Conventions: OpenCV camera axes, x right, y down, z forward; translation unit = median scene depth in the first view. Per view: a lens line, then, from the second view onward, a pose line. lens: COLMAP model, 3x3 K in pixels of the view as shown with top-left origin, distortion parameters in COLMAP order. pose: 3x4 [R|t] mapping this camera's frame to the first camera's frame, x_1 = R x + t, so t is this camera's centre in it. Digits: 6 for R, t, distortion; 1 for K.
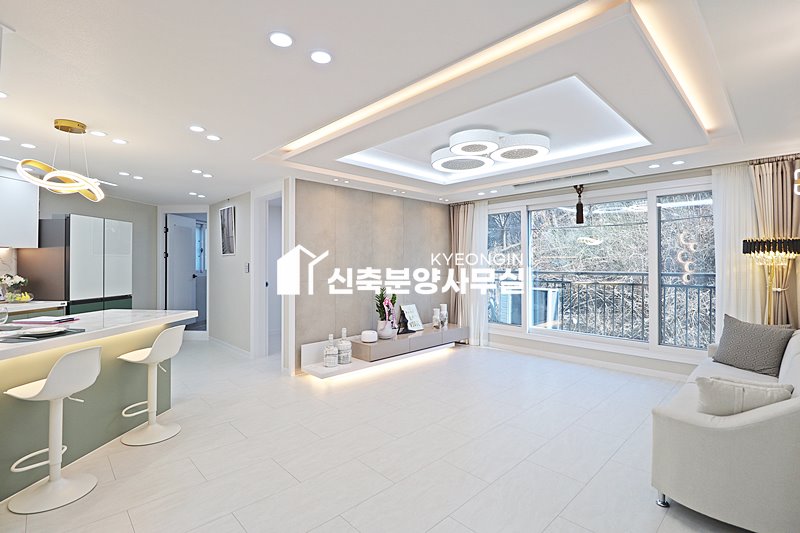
lens RADIAL K [[371.1, 0, 398.4], [0, 371.1, 261.4], [0, 0, 1]] dist [-0.011316, -0.001304]
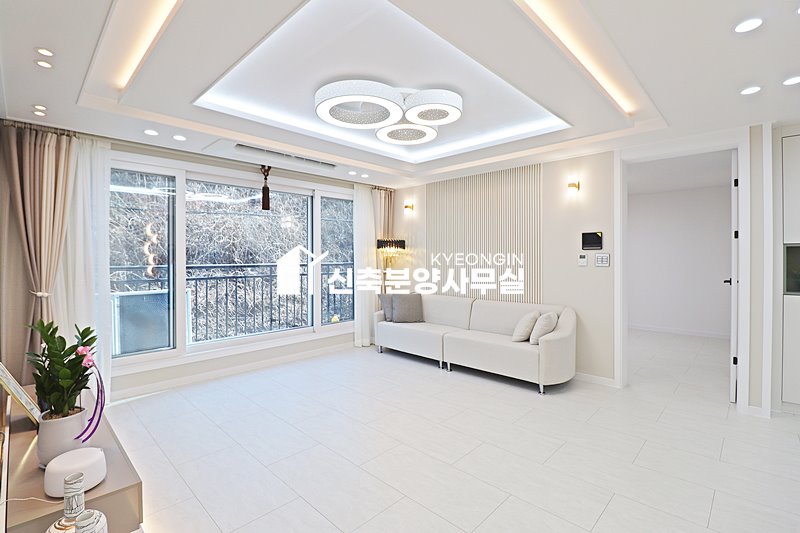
lens RADIAL K [[371.1, 0, 398.8], [0, 371.1, 265.7], [0, 0, 1]] dist [-0.011316, -0.001304]
pose [[-0.031798, -0.025988, 0.999156, -0.405341], [-0.004221, 0.999656, 0.025866, 0.006271], [-0.999485, -0.003395, -0.031897, 0.712587]]
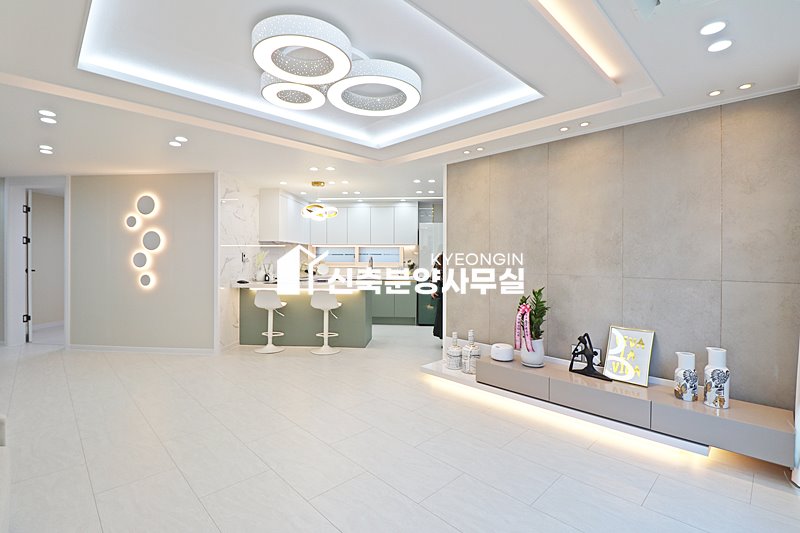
lens RADIAL K [[371.1, 0, 401.8], [0, 371.1, 260.1], [0, 0, 1]] dist [-0.011316, -0.001304]
pose [[0.014910, 0.011598, -0.999822, 0.627636], [0.001088, 0.999932, 0.011616, 0.014283], [0.999888, -0.001261, 0.014896, 0.779998]]
